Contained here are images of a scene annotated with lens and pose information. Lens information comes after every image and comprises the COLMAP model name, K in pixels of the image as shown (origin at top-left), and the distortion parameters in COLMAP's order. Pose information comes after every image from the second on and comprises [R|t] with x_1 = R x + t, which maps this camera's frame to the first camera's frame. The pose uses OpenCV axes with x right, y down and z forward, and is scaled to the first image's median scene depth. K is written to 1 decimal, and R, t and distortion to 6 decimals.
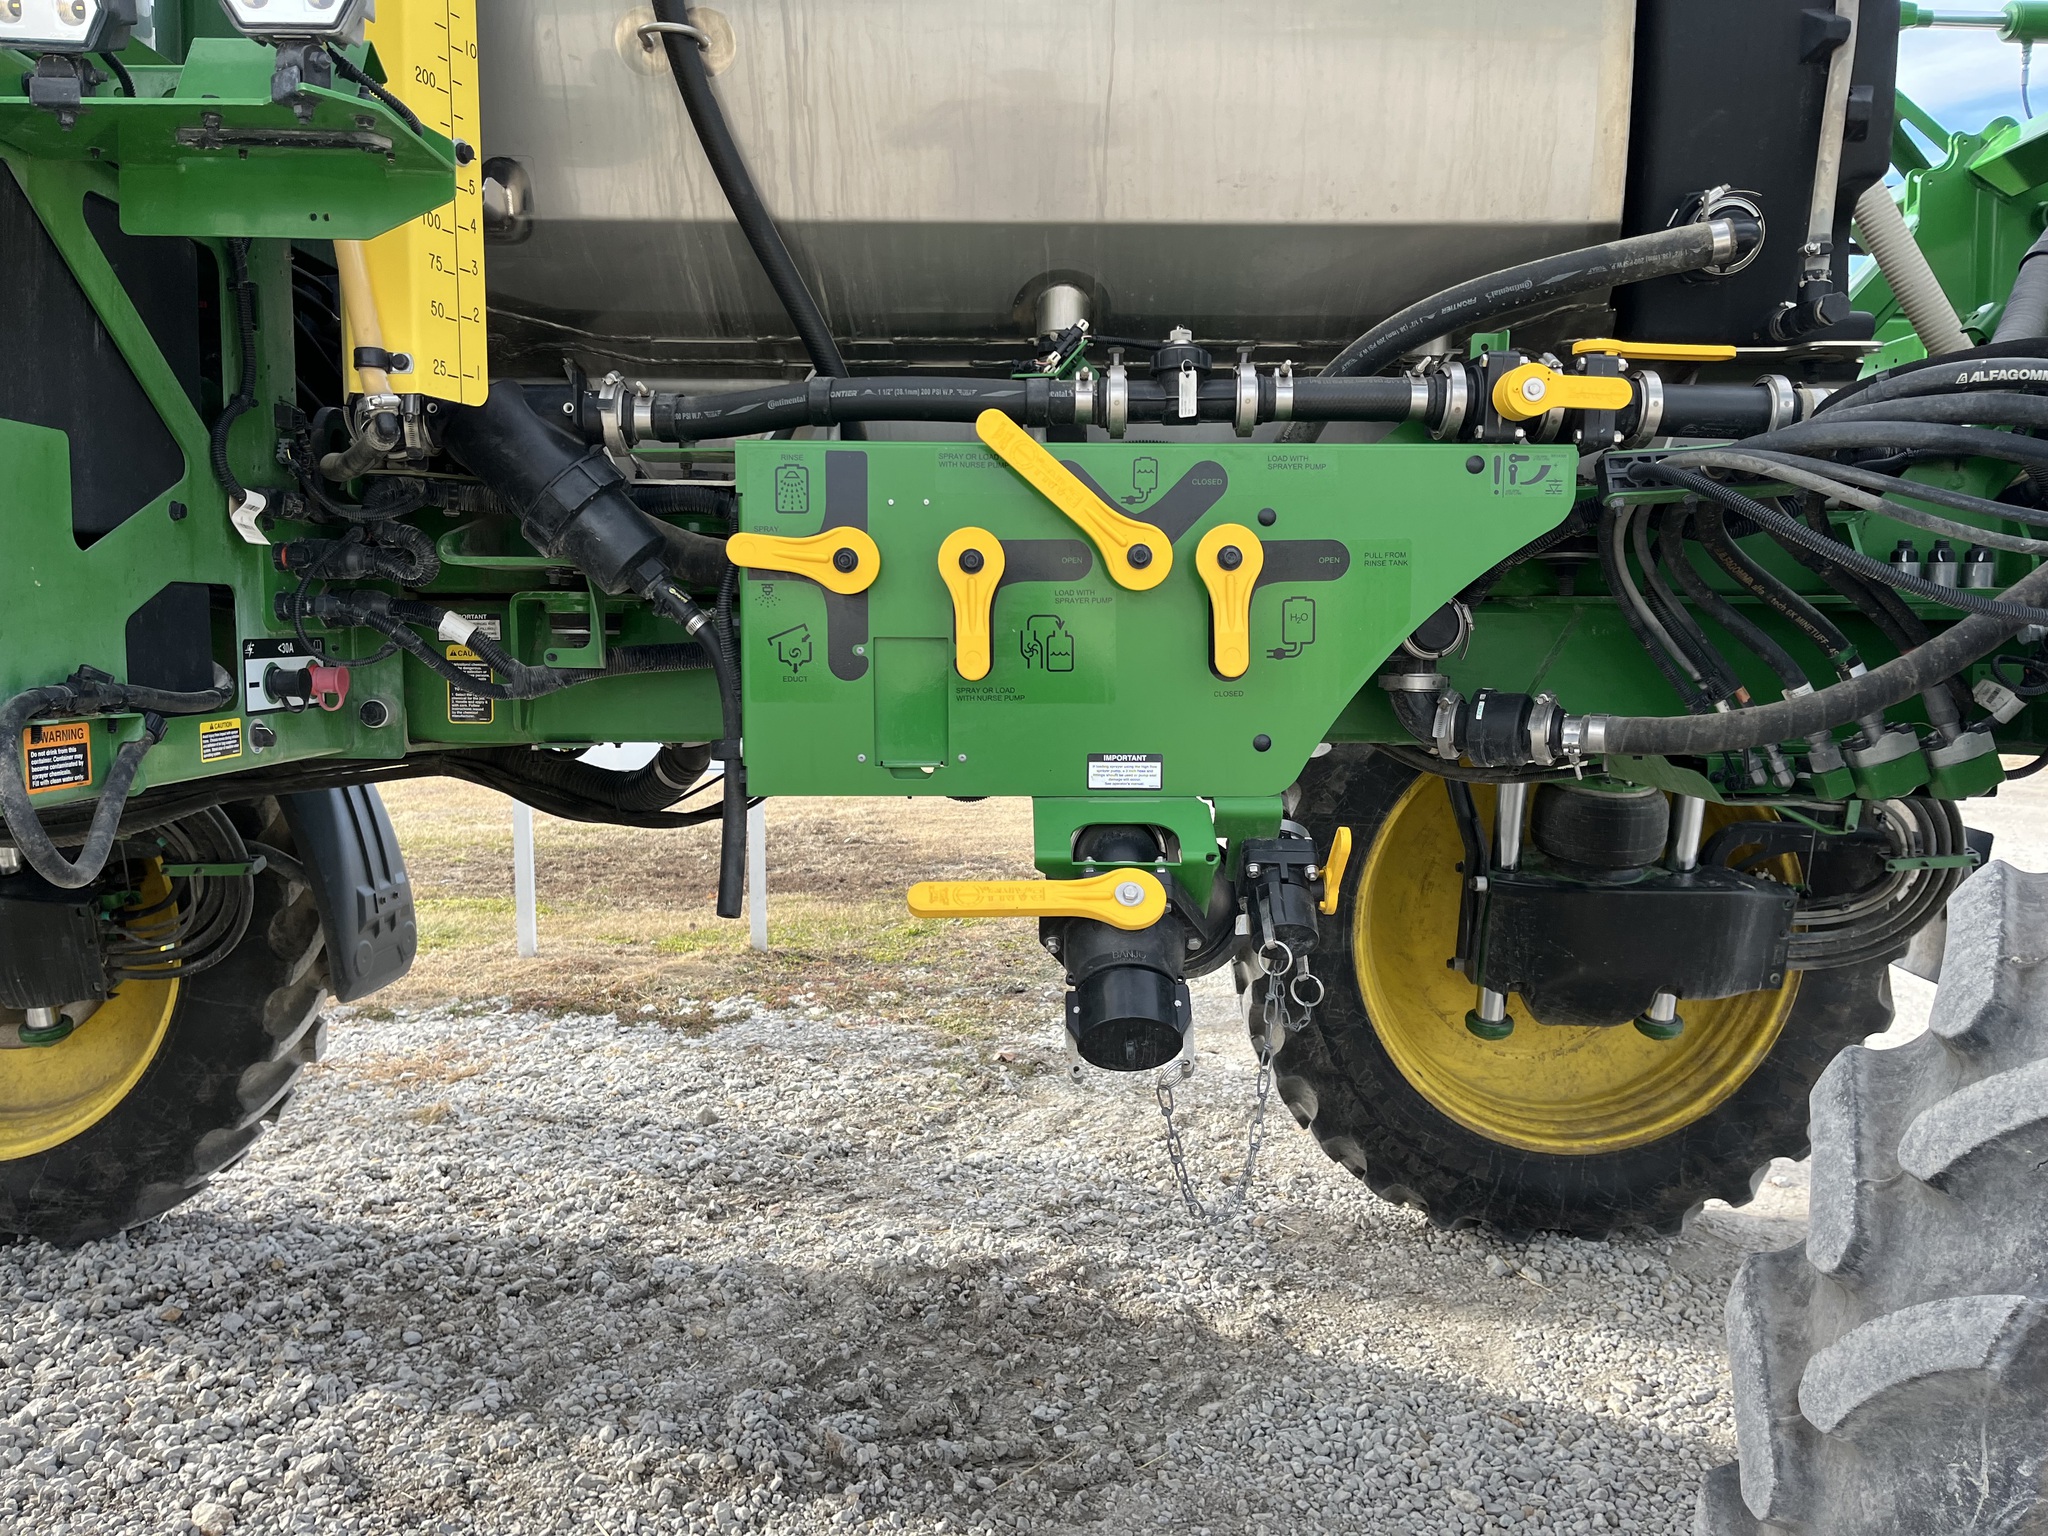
lens RADIAL K [[1552.9, 0, 1038.9], [0, 1552.9, 778.4], [0, 0, 1]] dist [0.057105, -0.076400]
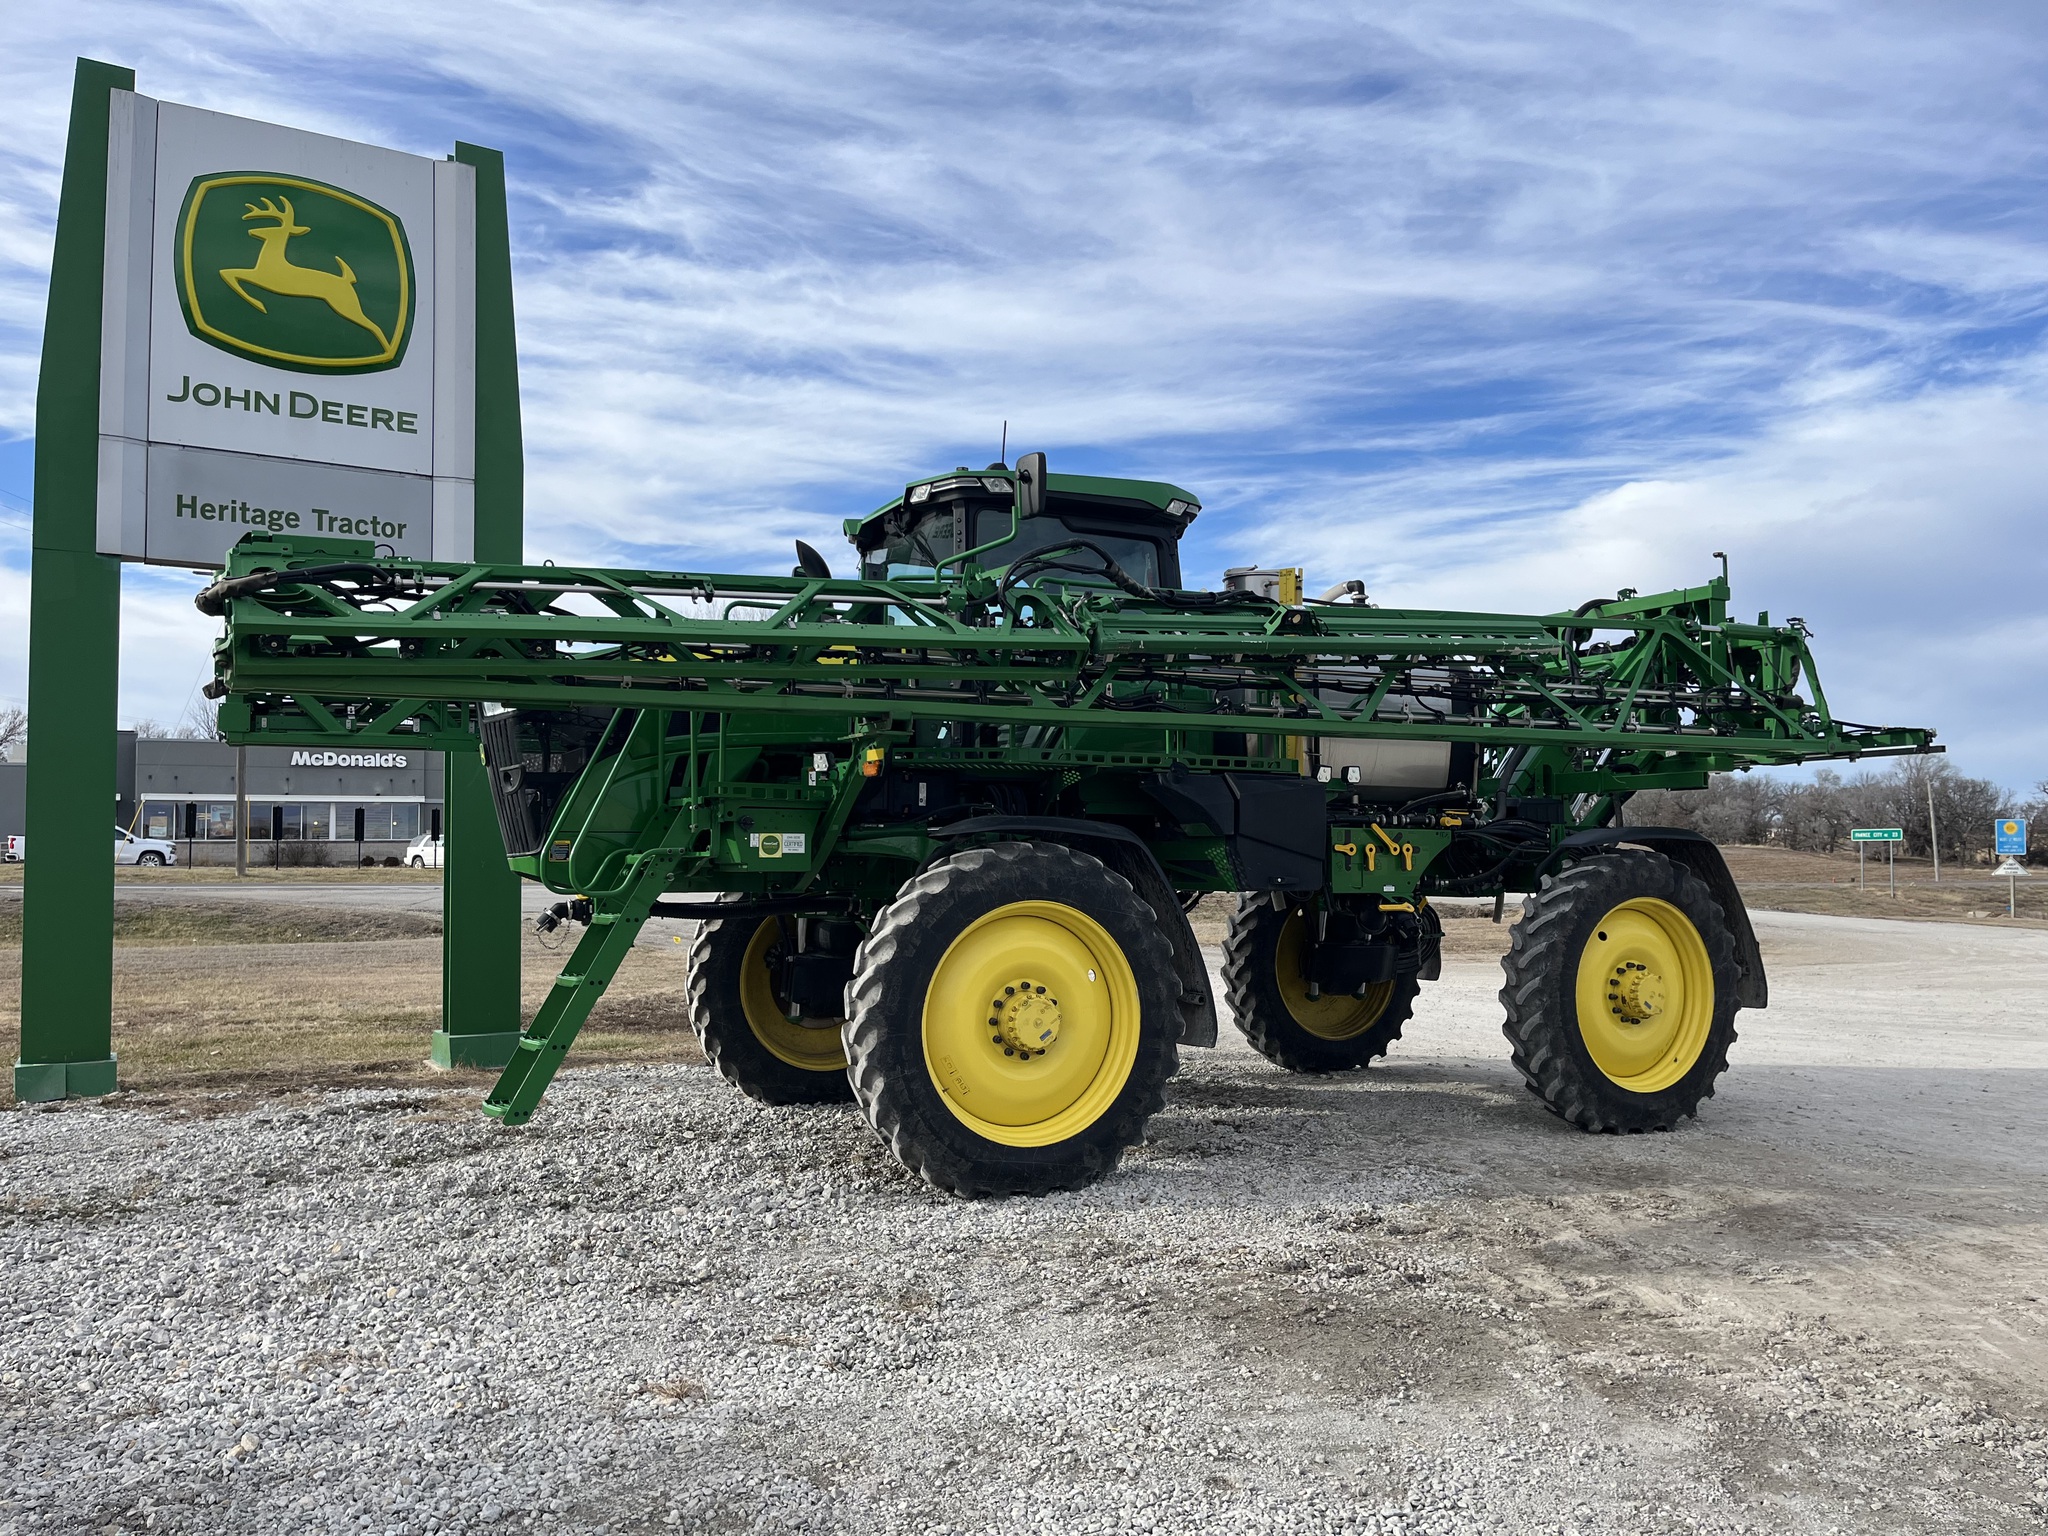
lens RADIAL K [[1552.9, 0, 1002.3], [0, 1552.9, 767.2], [0, 0, 1]] dist [0.057105, -0.076400]
pose [[0.905918, 0.027759, 0.422542, -3.130369], [0.039594, 0.987925, -0.149789, 0.306543], [-0.421598, 0.152427, 0.893880, -3.027966]]
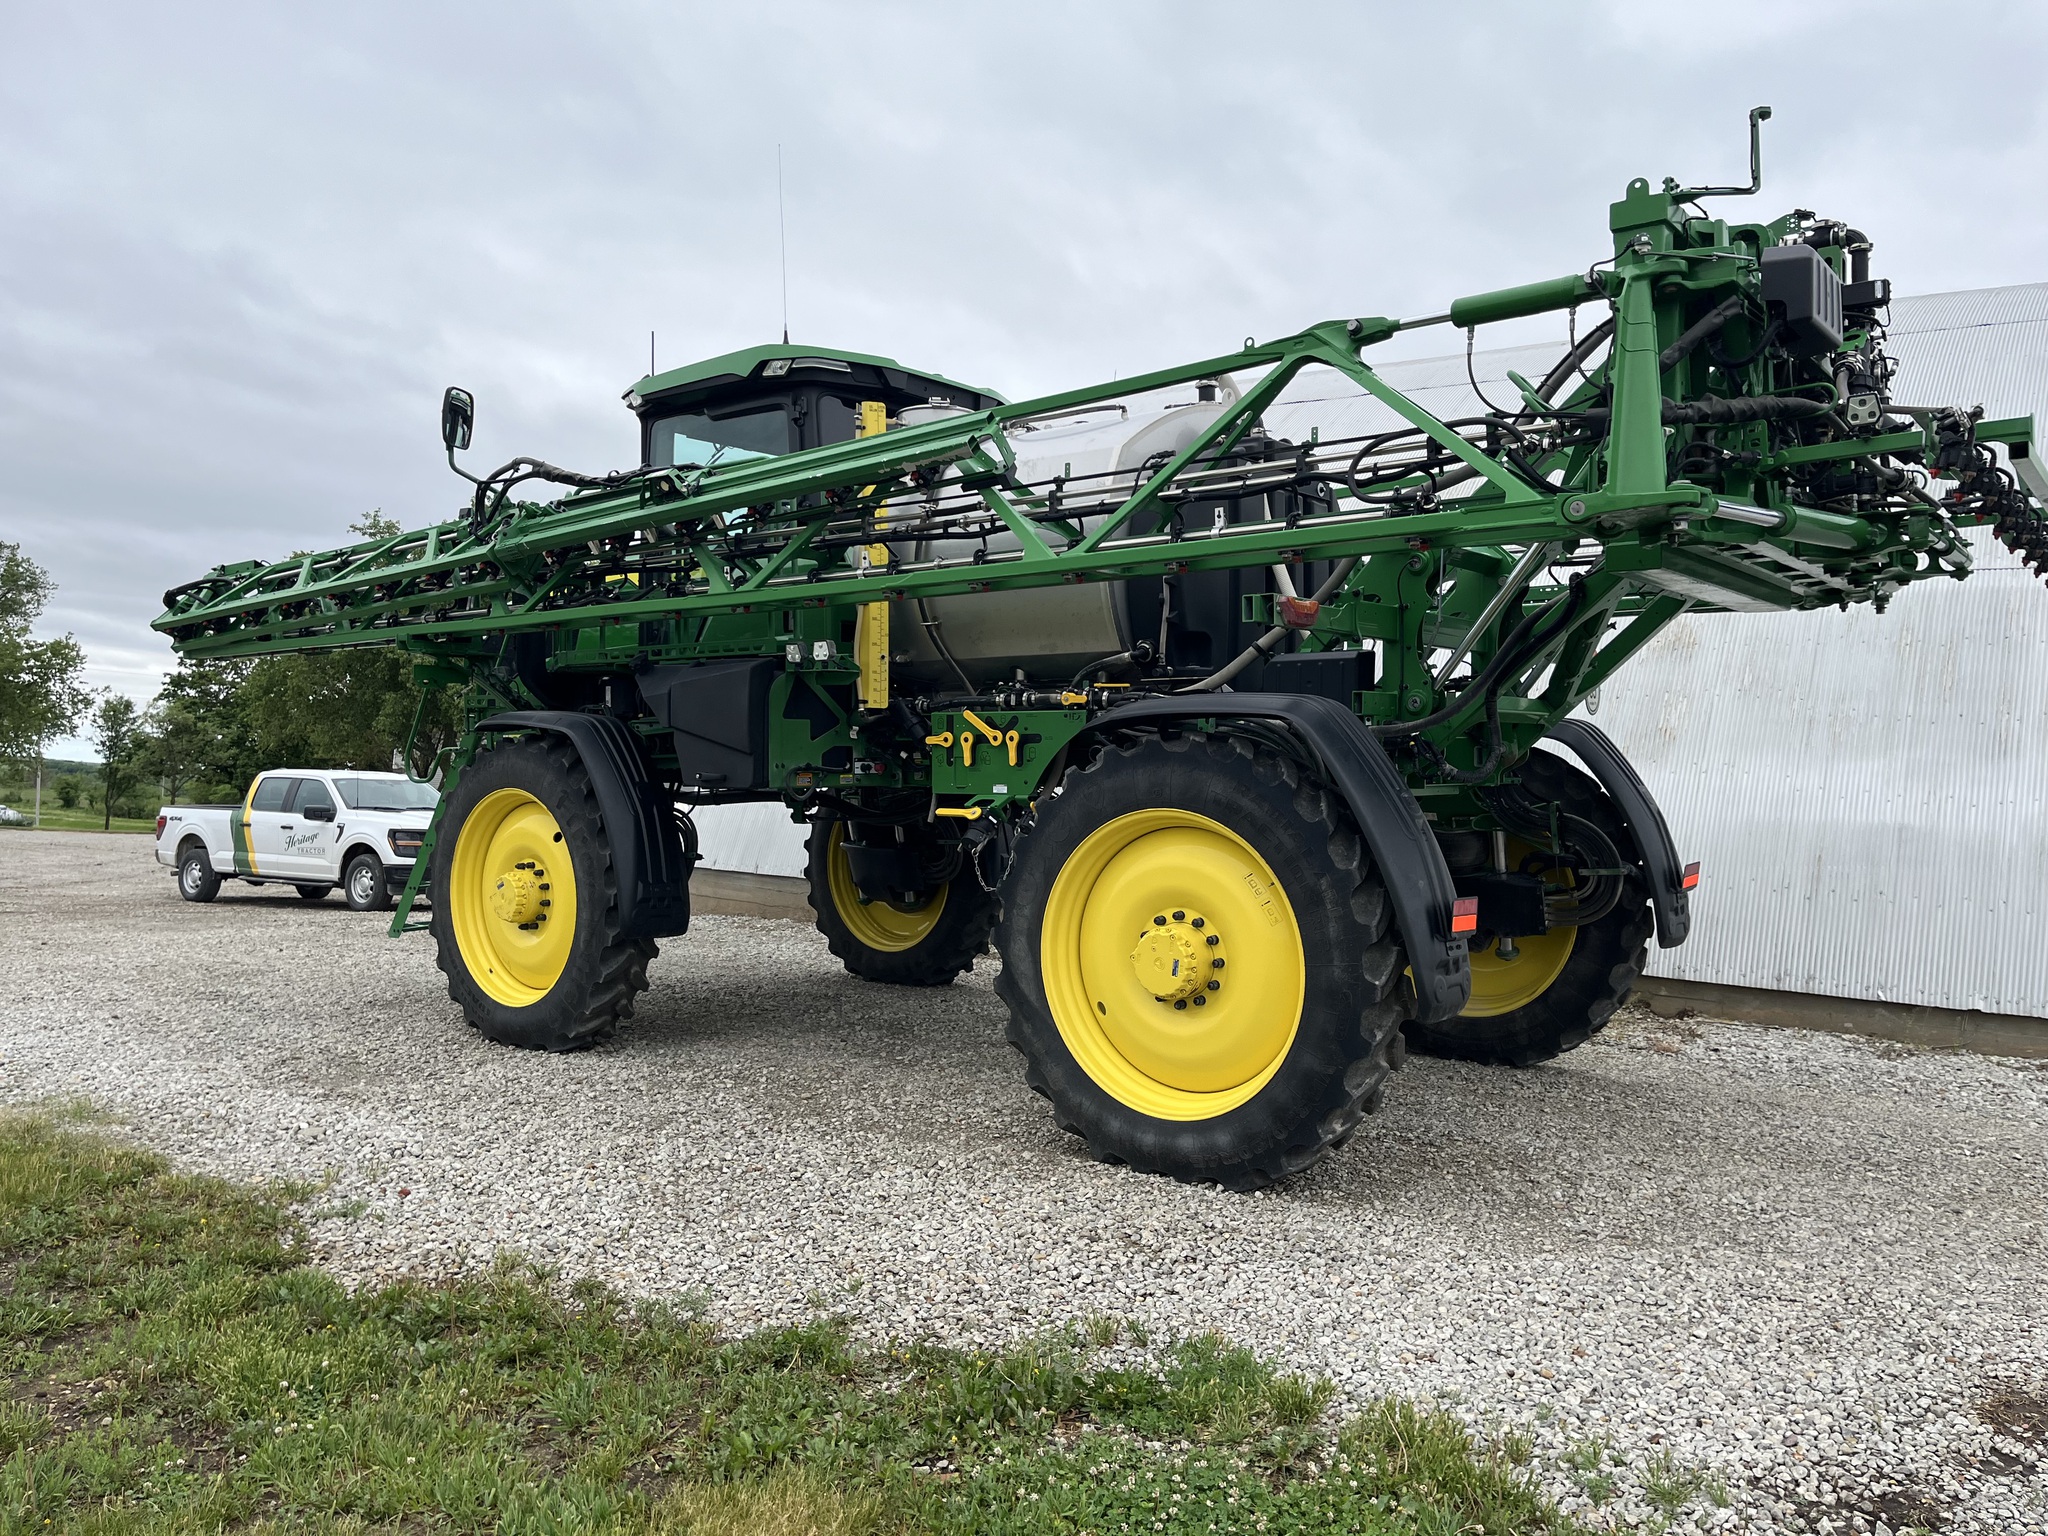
lens RADIAL K [[1552.9, 0, 1019.1], [0, 1552.9, 762.6], [0, 0, 1]] dist [0.057105, -0.076400]
pose [[0.778413, 0.000408, -0.627752, 2.442284], [-0.057901, 0.995784, -0.071149, 0.198630], [0.625076, 0.091731, 0.775155, -1.993393]]
